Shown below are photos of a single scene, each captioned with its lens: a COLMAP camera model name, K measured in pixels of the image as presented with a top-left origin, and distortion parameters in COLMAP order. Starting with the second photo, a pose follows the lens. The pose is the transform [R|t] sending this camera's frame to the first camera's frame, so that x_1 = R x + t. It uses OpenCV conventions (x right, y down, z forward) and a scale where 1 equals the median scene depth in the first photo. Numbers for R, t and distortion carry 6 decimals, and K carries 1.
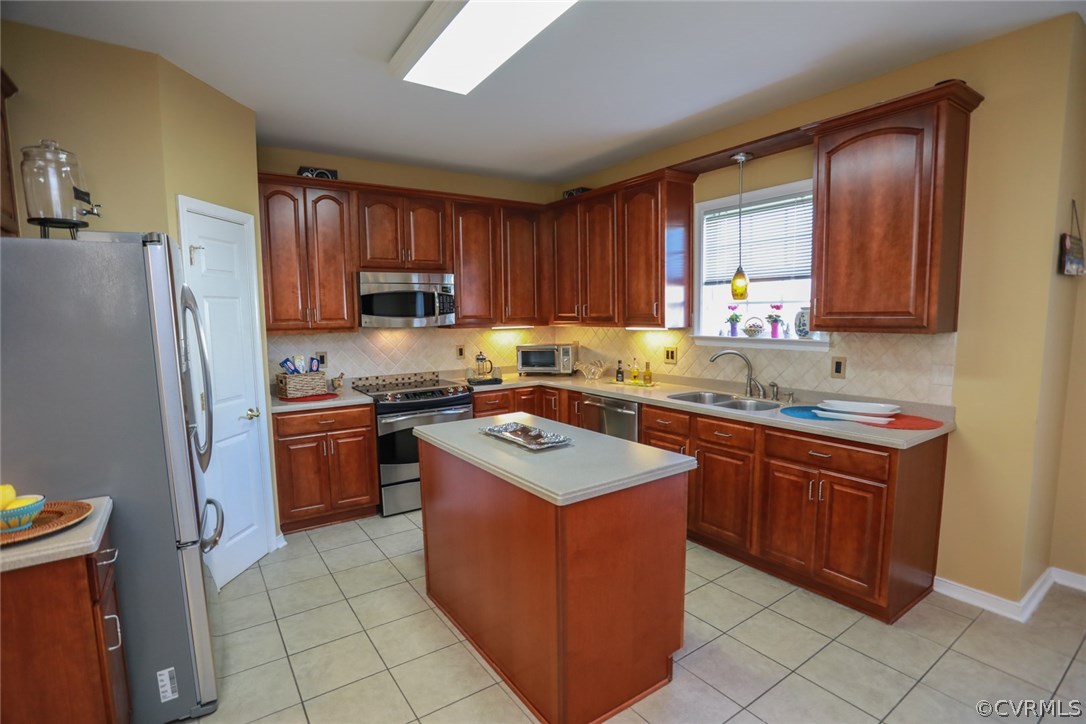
lens RADIAL K [[521.9, 0, 544.2], [0, 521.9, 373.6], [0, 0, 1]] dist [-0.065704, 0.026145]
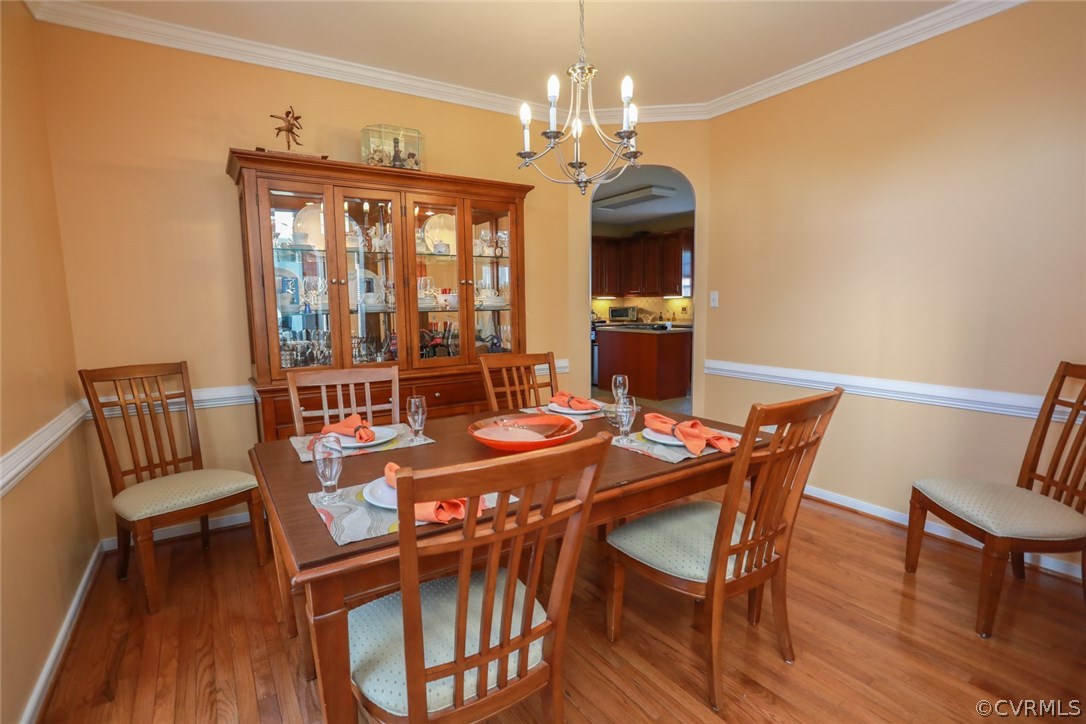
lens RADIAL K [[521.9, 0, 540.9], [0, 521.9, 366.9], [0, 0, 1]] dist [-0.065704, 0.026145]
pose [[0.999372, 0.007538, -0.034625, -0.372836], [-0.007009, 0.999858, 0.015353, 0.231393], [0.034736, -0.015100, 0.999282, -1.593912]]
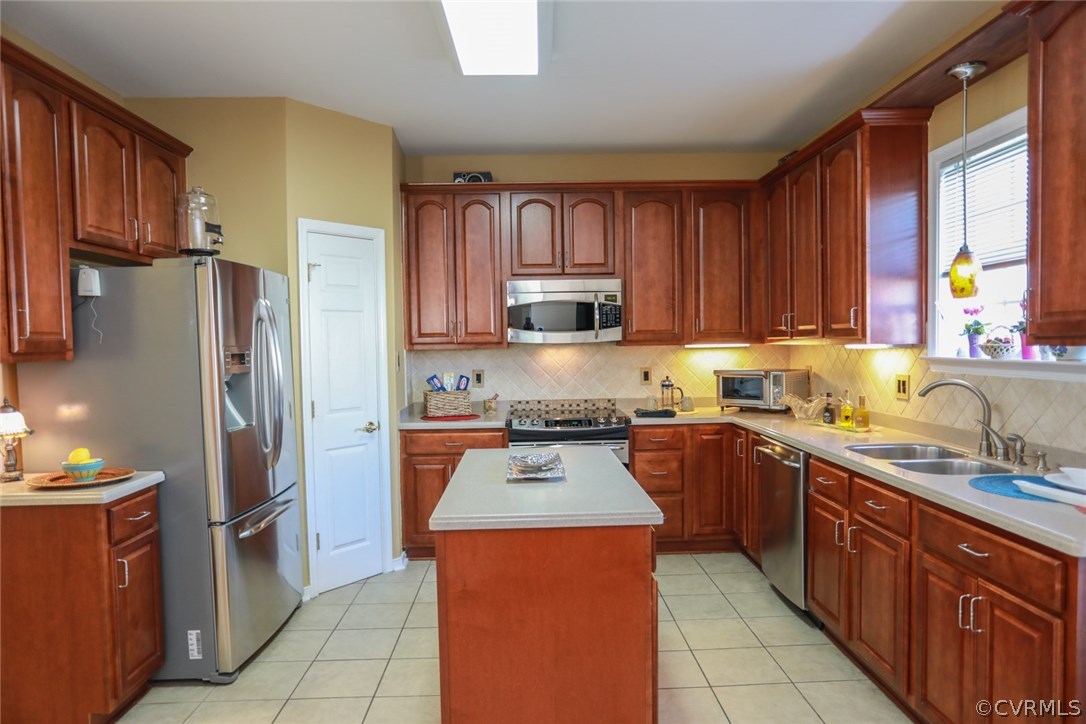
lens RADIAL K [[696.7, 0, 548.7], [0, 696.7, 375.0], [0, 0, 1]] dist [-0.034891, 0.018956]
pose [[0.838220, 0.026318, -0.544697, 0.440698], [-0.057194, 0.997569, -0.039815, 0.011672], [0.542325, 0.064527, 0.837687, 0.044795]]
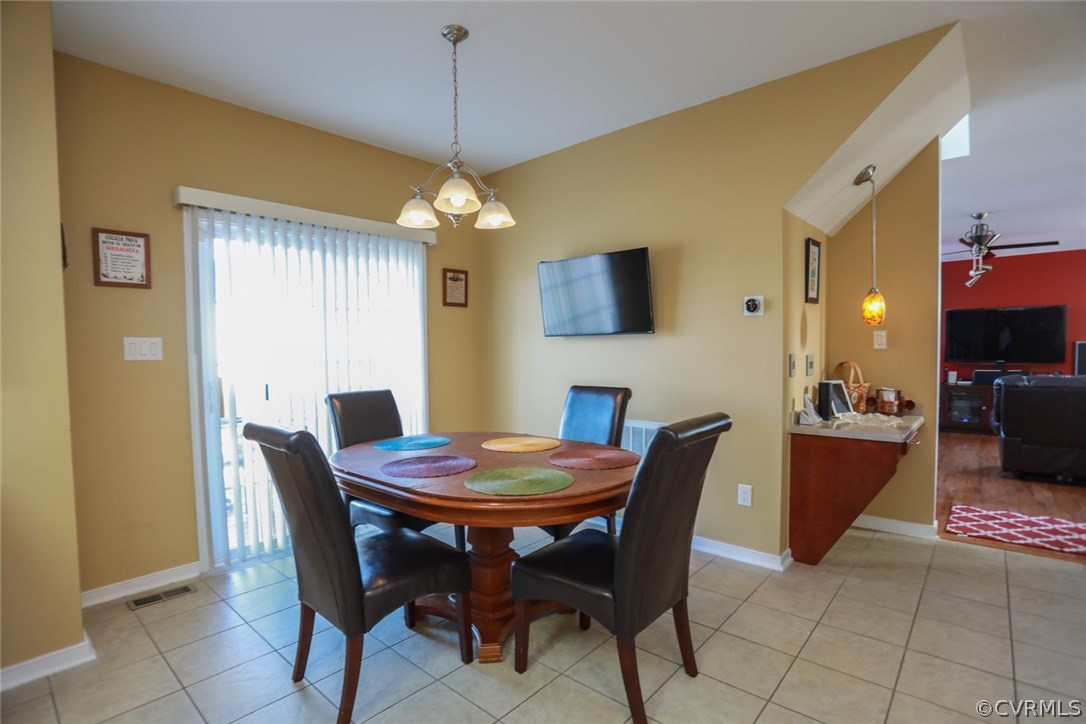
lens RADIAL K [[521.9, 0, 543.4], [0, 521.9, 371.0], [0, 0, 1]] dist [-0.065704, 0.026145]
pose [[-0.237853, -0.023210, 0.971024, -0.054714], [0.122662, 0.990993, 0.053734, 0.030239], [-0.963525, 0.131889, -0.232863, 0.263032]]
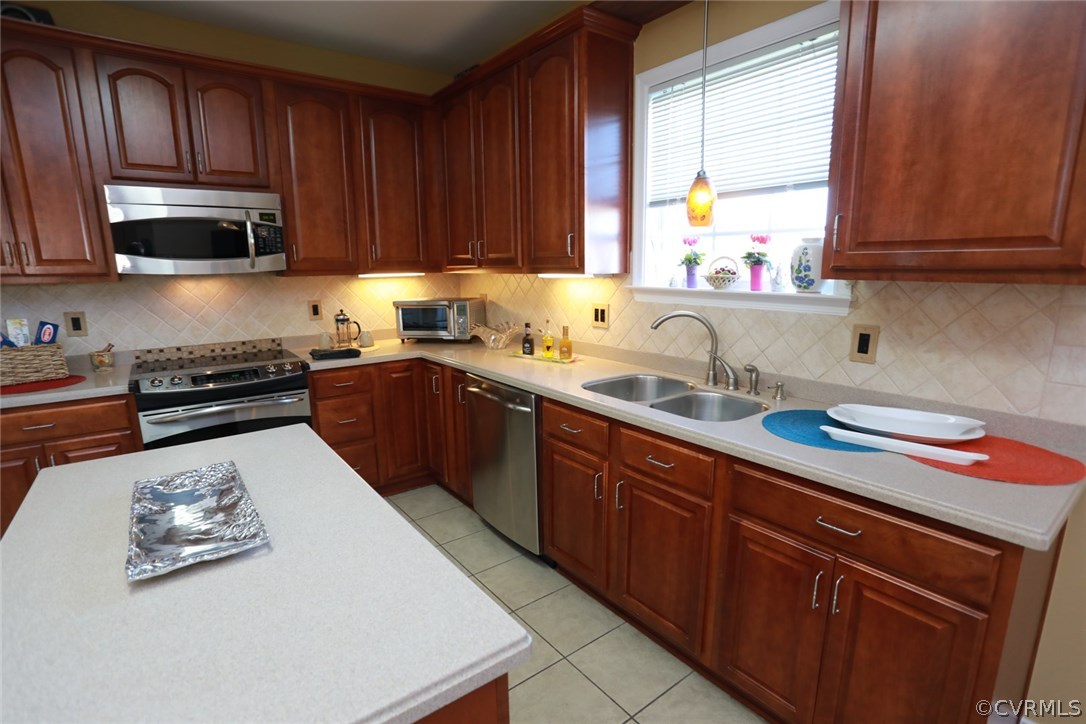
lens RADIAL K [[521.9, 0, 542.1], [0, 521.9, 371.8], [0, 0, 1]] dist [-0.065704, 0.026145]
pose [[0.999281, -0.002741, 0.037826, 0.183235], [-0.000602, 0.996112, 0.088092, -0.029597], [-0.037920, -0.088051, 0.995394, 0.421360]]
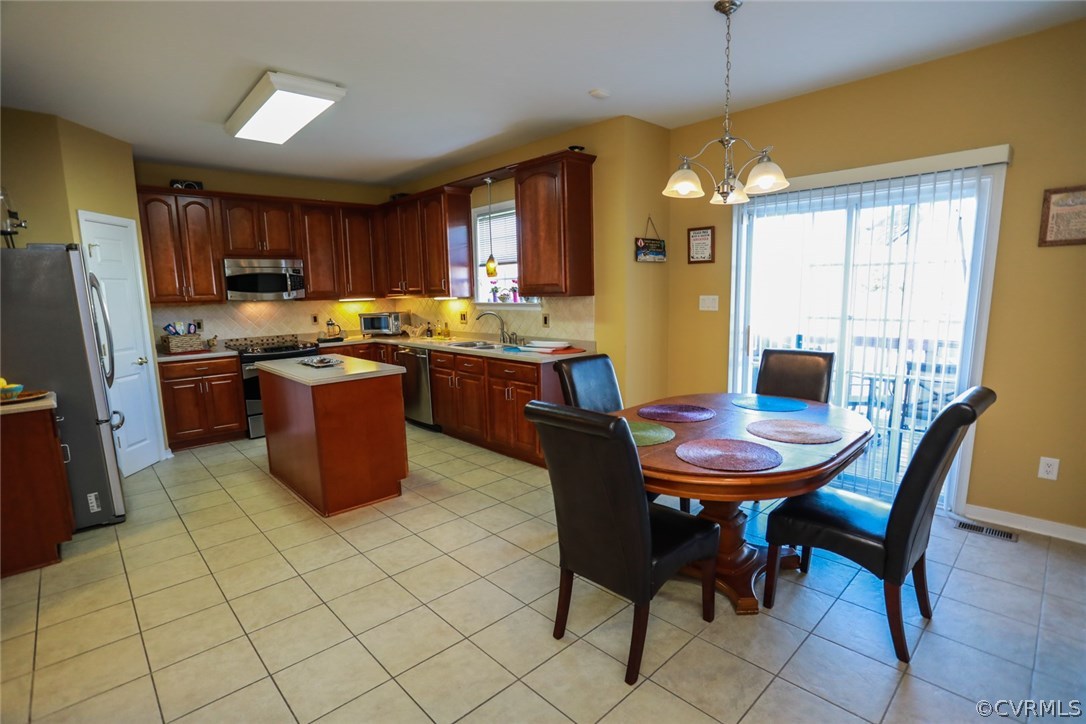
lens RADIAL K [[521.9, 0, 542.5], [0, 521.9, 373.0], [0, 0, 1]] dist [-0.065704, 0.026145]
pose [[0.989284, -0.029129, 0.143071, 0.319616], [0.022879, 0.998719, 0.045133, 0.071717], [-0.144203, -0.041376, 0.988683, -0.537653]]
